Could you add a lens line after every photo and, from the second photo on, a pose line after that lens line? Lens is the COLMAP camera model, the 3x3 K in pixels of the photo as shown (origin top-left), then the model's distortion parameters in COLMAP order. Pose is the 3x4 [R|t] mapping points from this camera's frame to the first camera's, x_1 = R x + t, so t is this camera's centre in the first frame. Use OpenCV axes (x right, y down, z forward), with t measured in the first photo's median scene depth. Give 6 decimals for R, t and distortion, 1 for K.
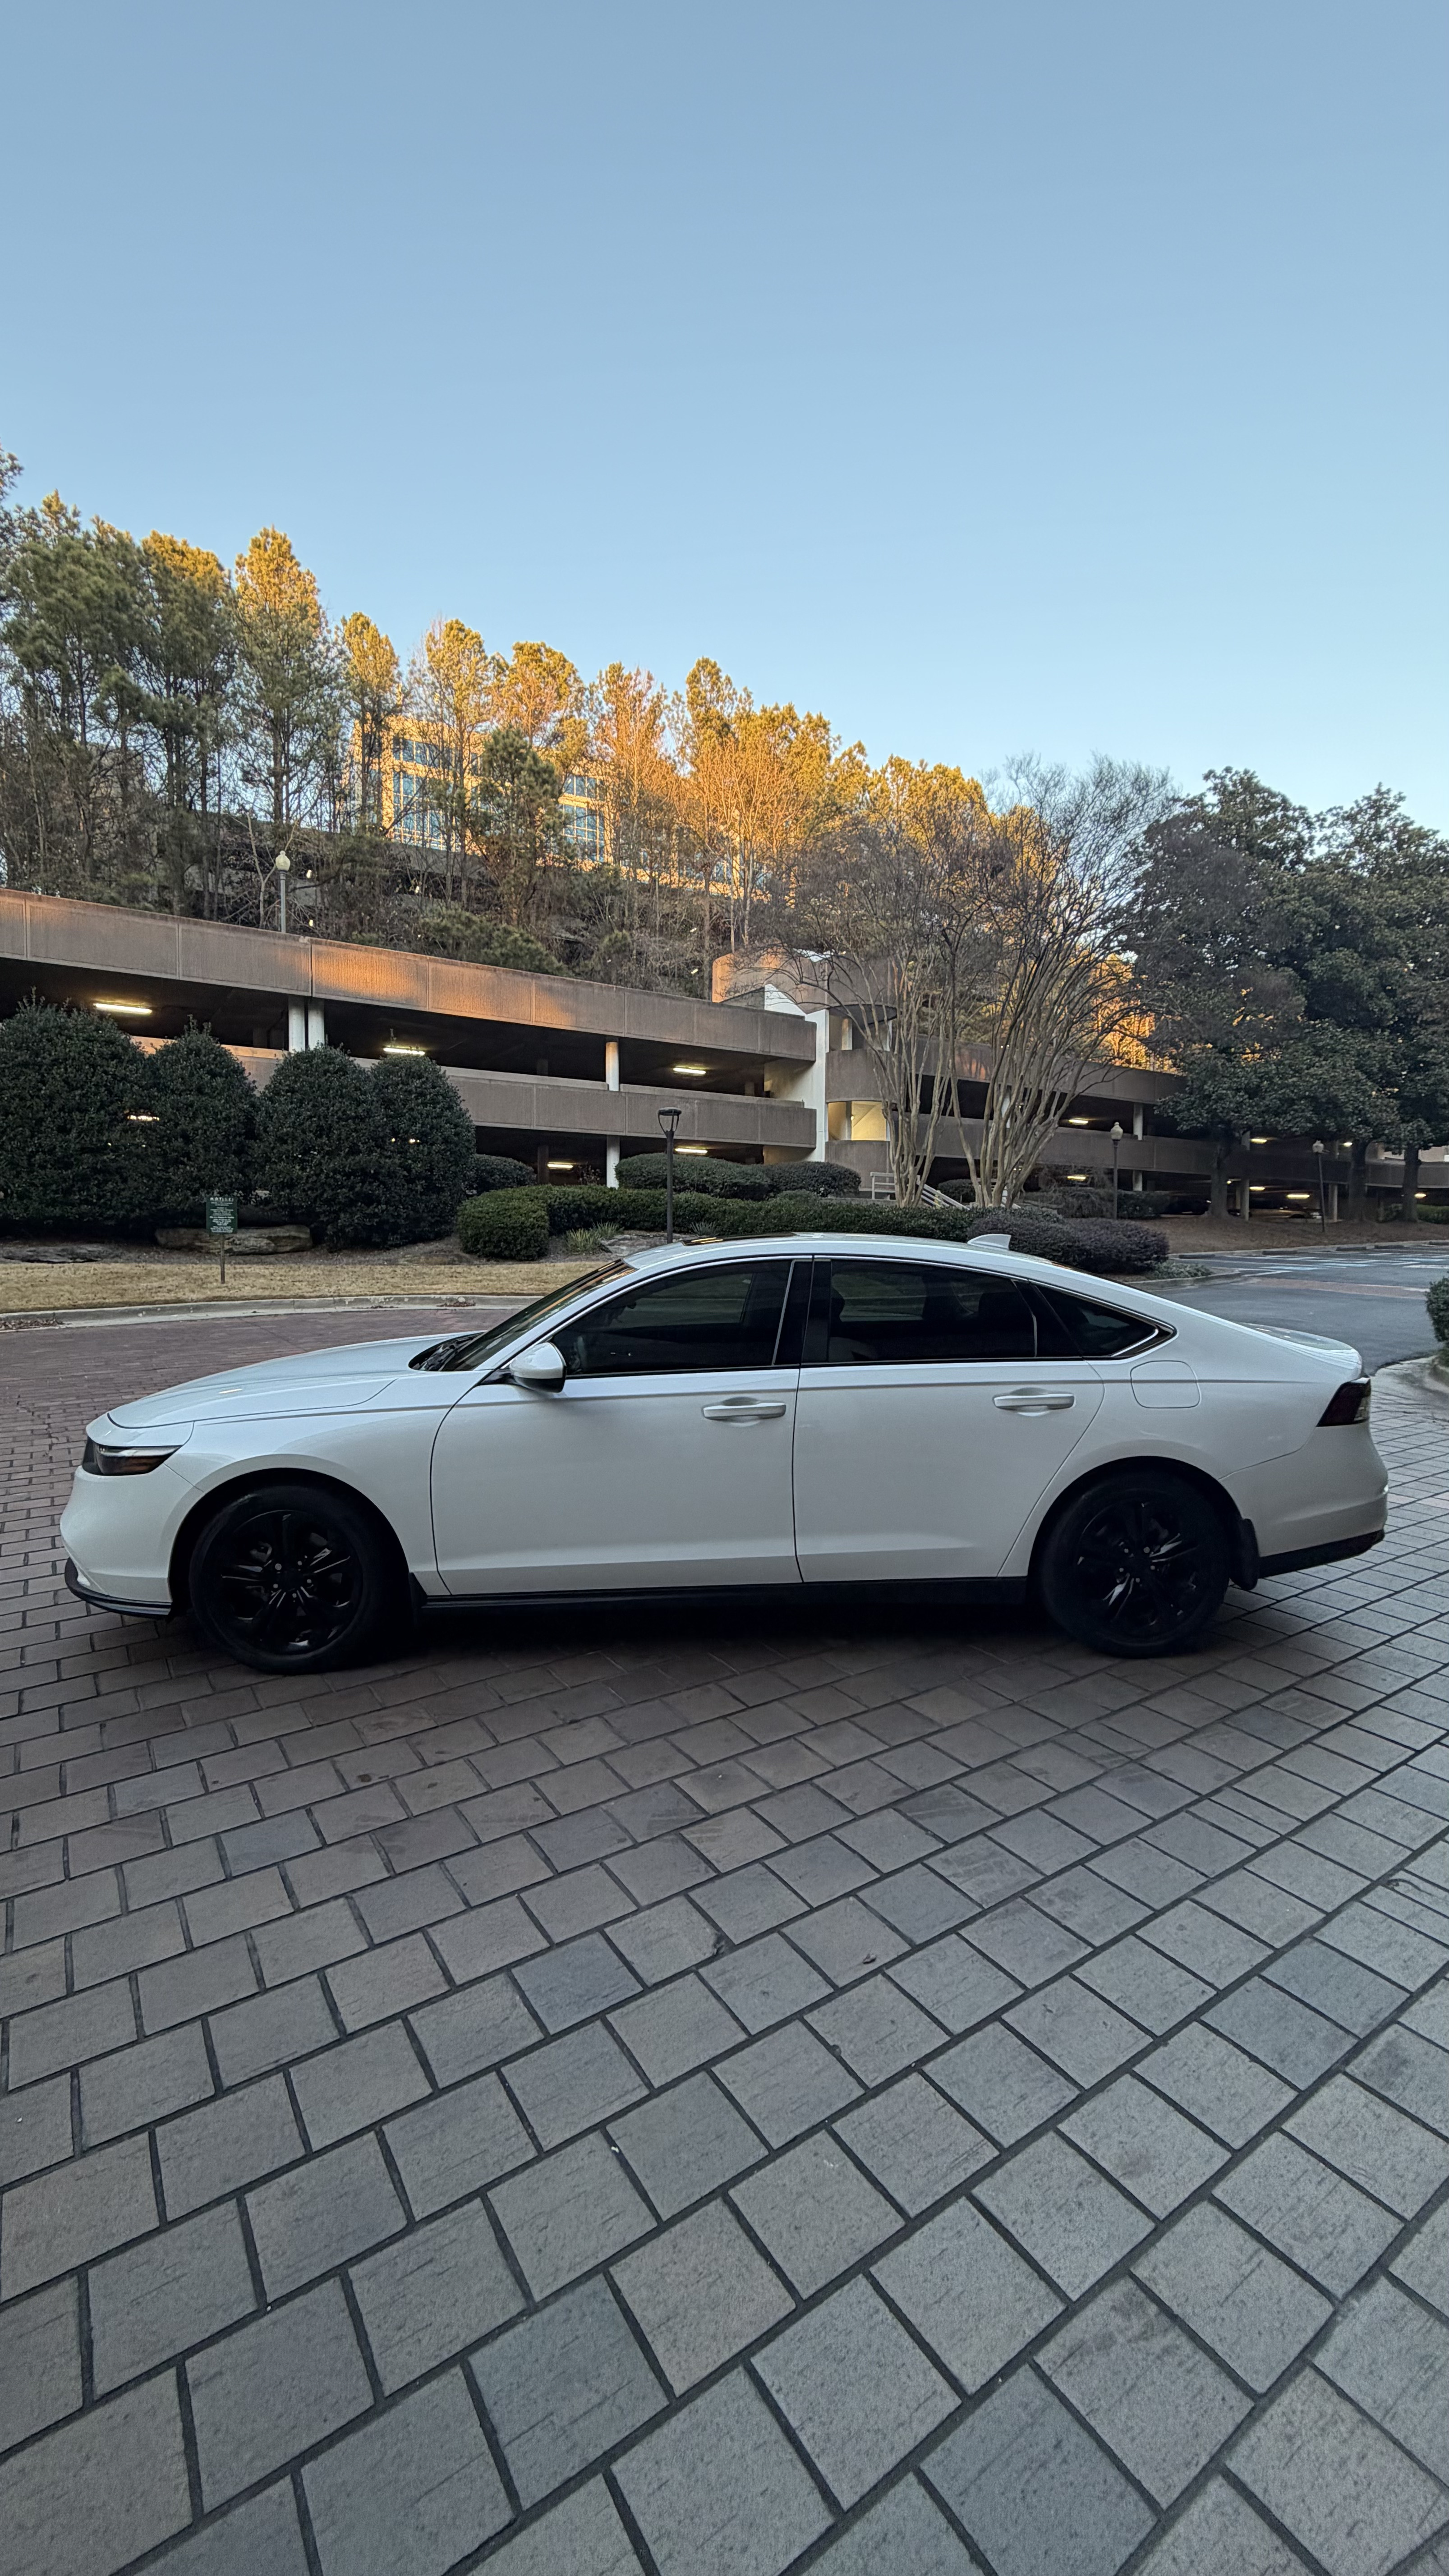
lens RADIAL K [[1017.7, 0, 727.0], [0, 1017.7, 1288.3], [0, 0, 1]] dist [-0.003040, 0.000425]
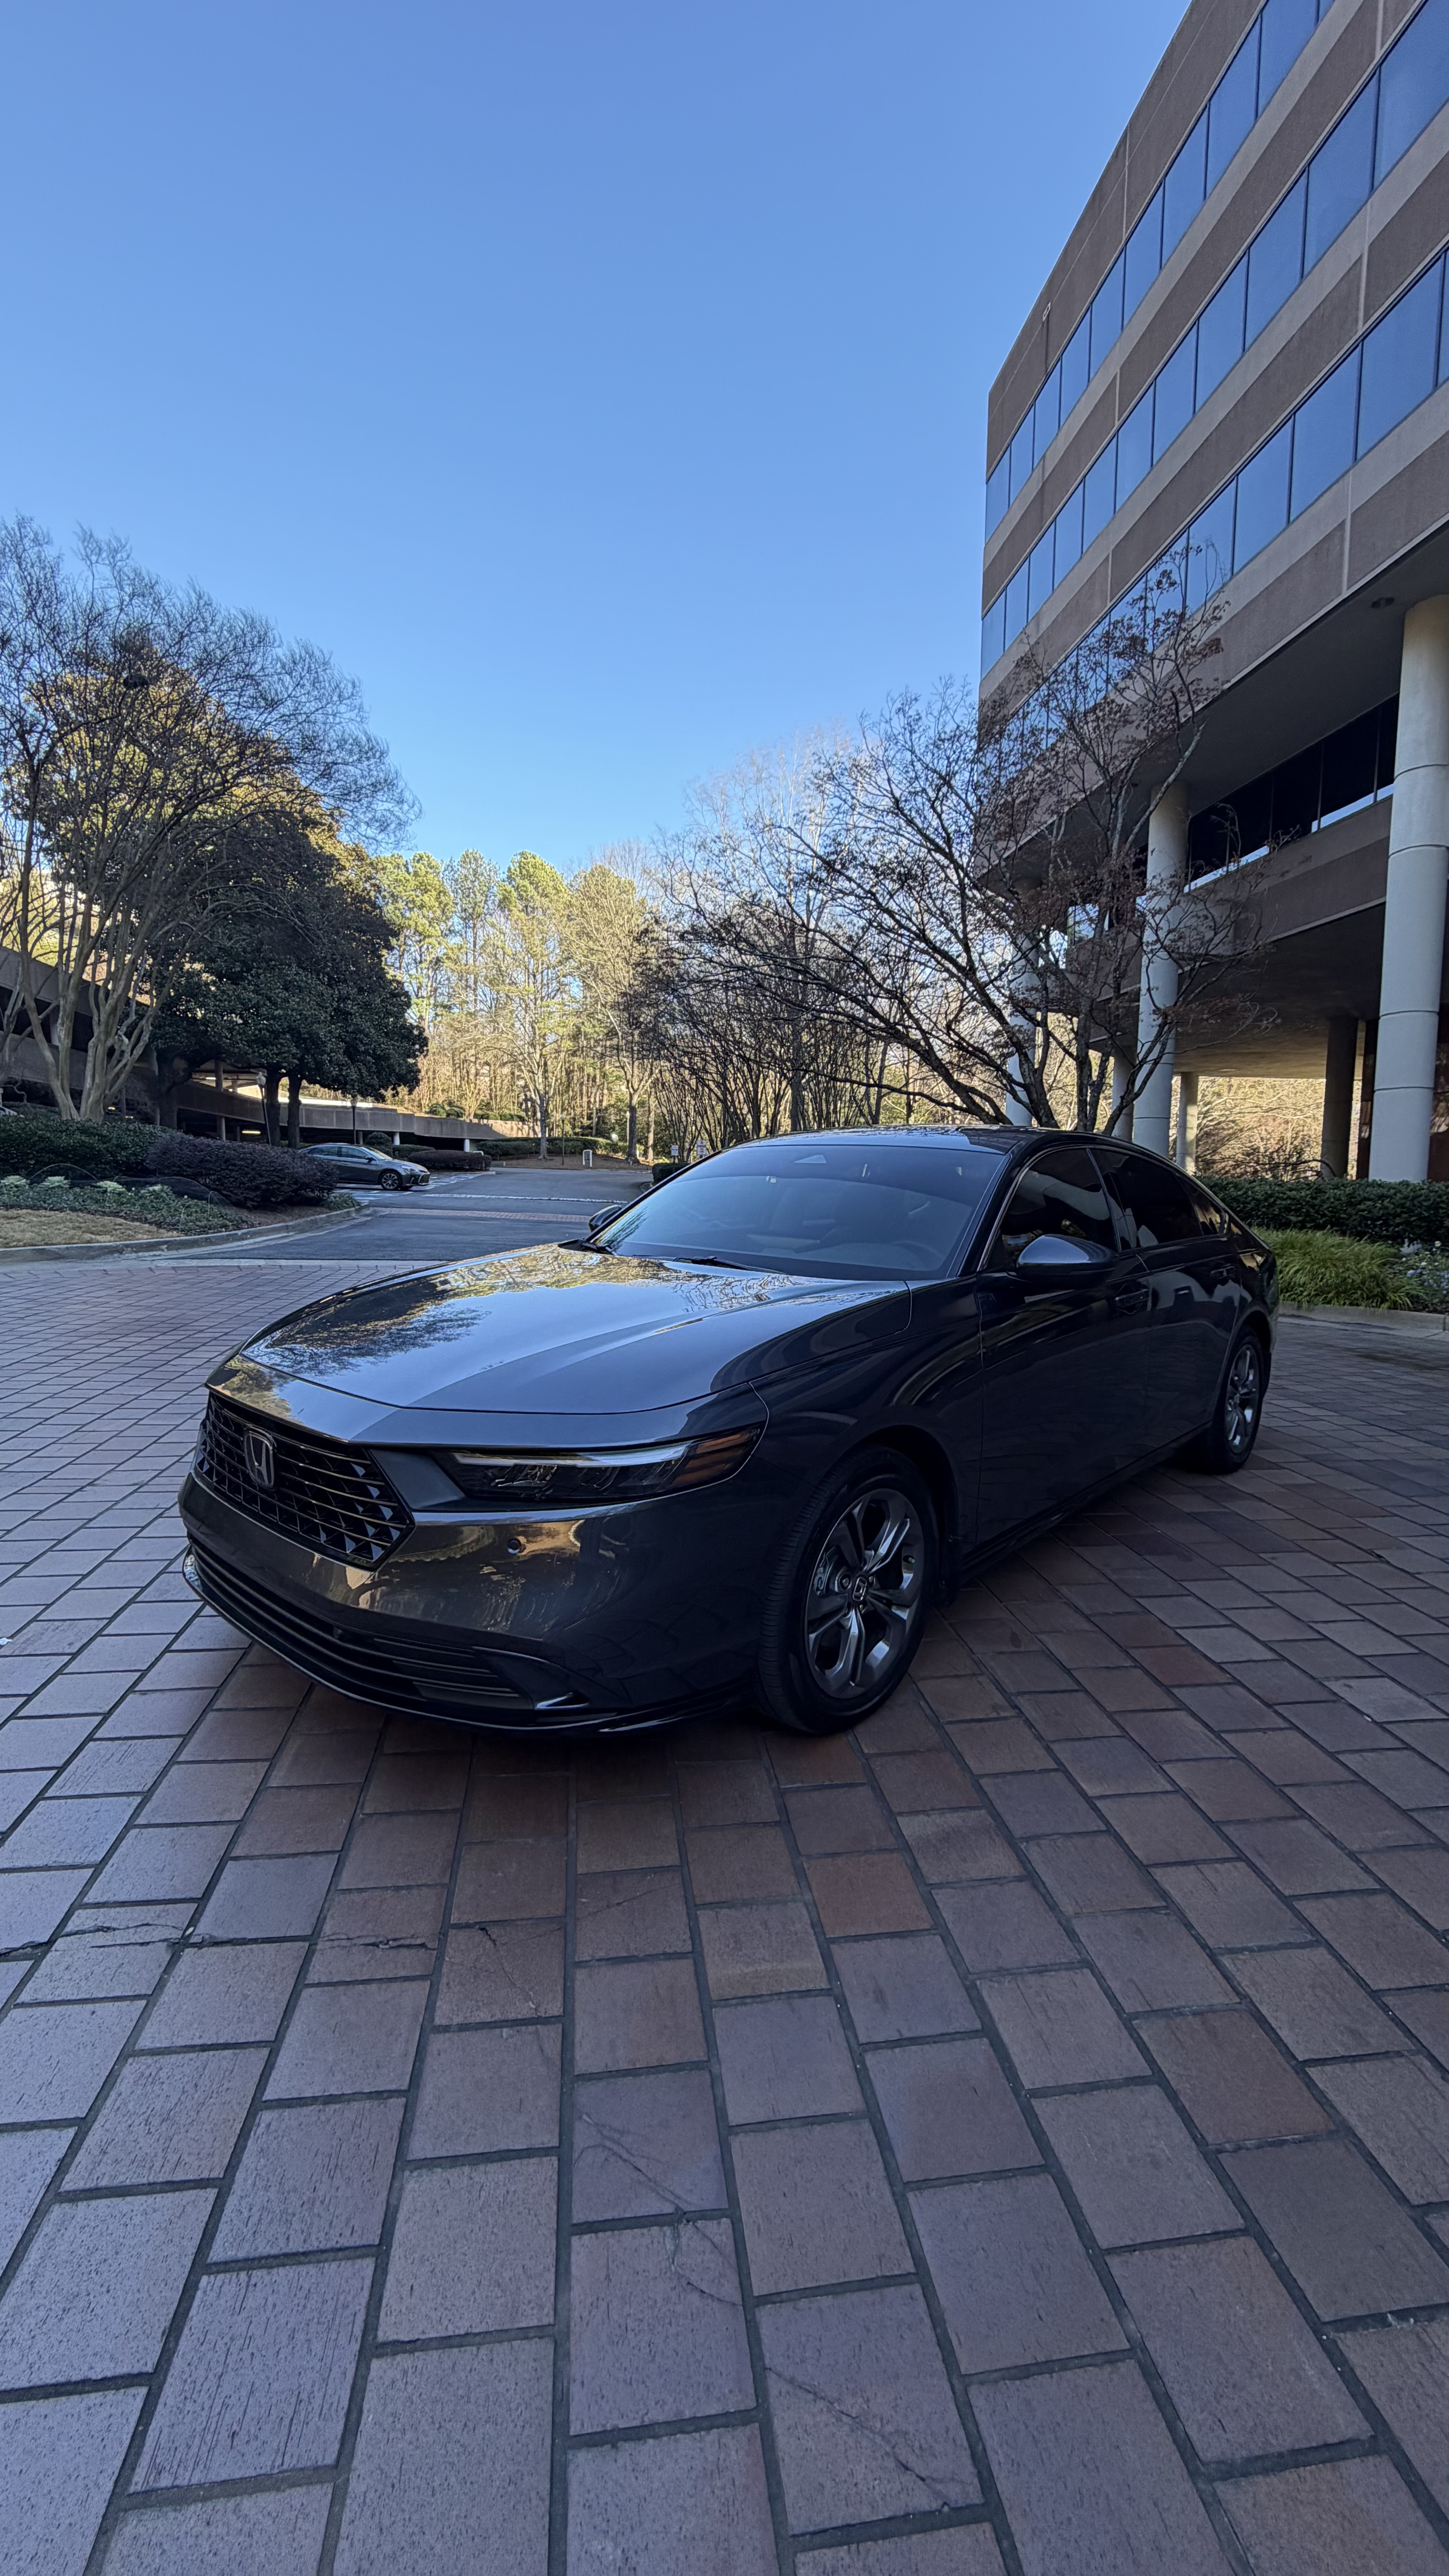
lens RADIAL K [[1017.7, 0, 725.0], [0, 1017.7, 1278.7], [0, 0, 1]] dist [-0.003040, 0.000425]
pose [[0.435719, -0.081875, 0.896351, -0.223261], [0.032613, 0.996636, 0.075182, -0.002239], [-0.899492, -0.003526, 0.436924, 0.213597]]
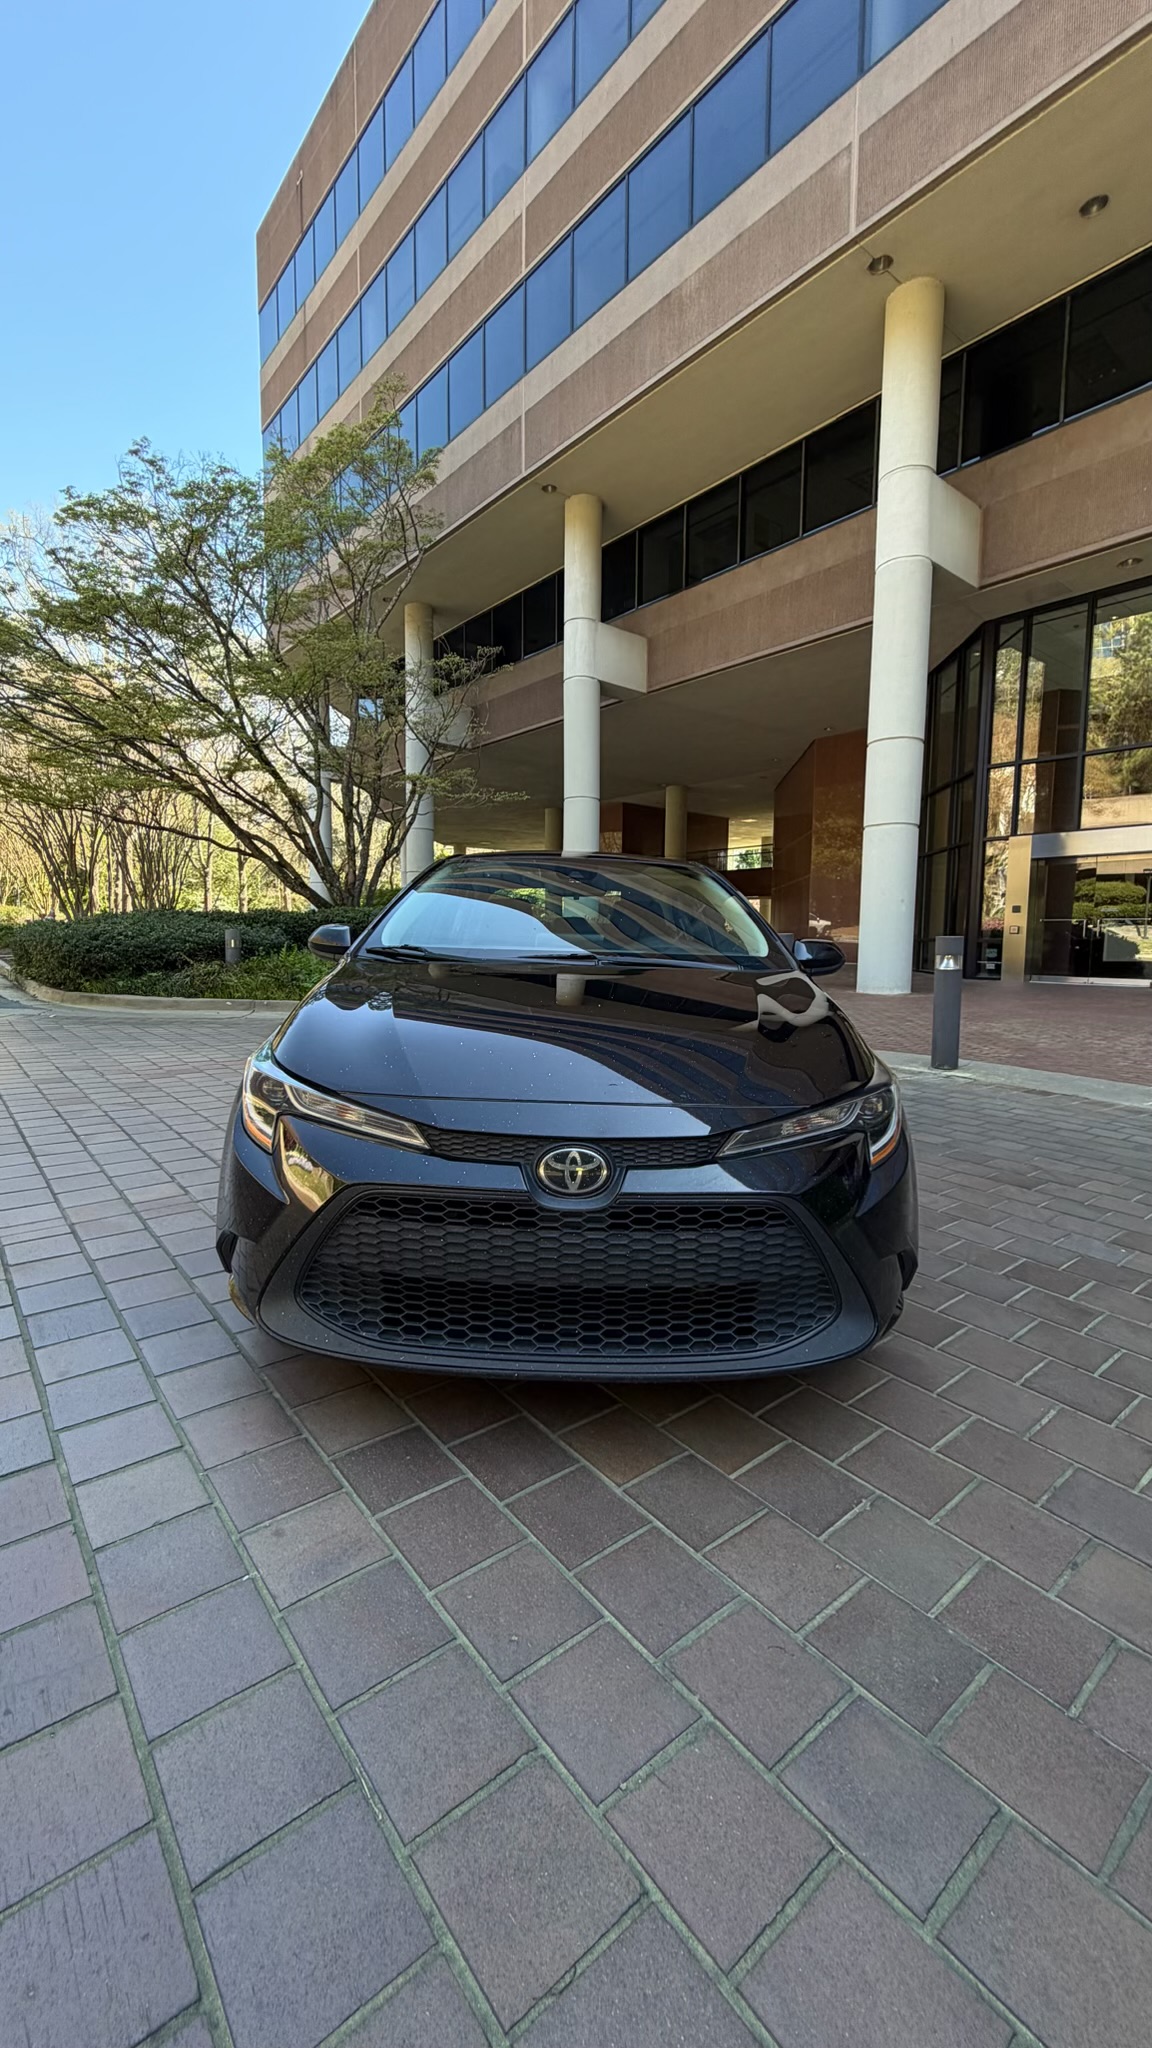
lens RADIAL K [[809.1, 0, 578.6], [0, 809.1, 1020.0], [0, 0, 1]] dist [-0.003040, 0.000425]
pose [[-0.100741, -0.104450, 0.989415, -0.159239], [0.038086, 0.993340, 0.108742, 0.008552], [-0.994183, 0.048637, -0.096092, 0.184670]]
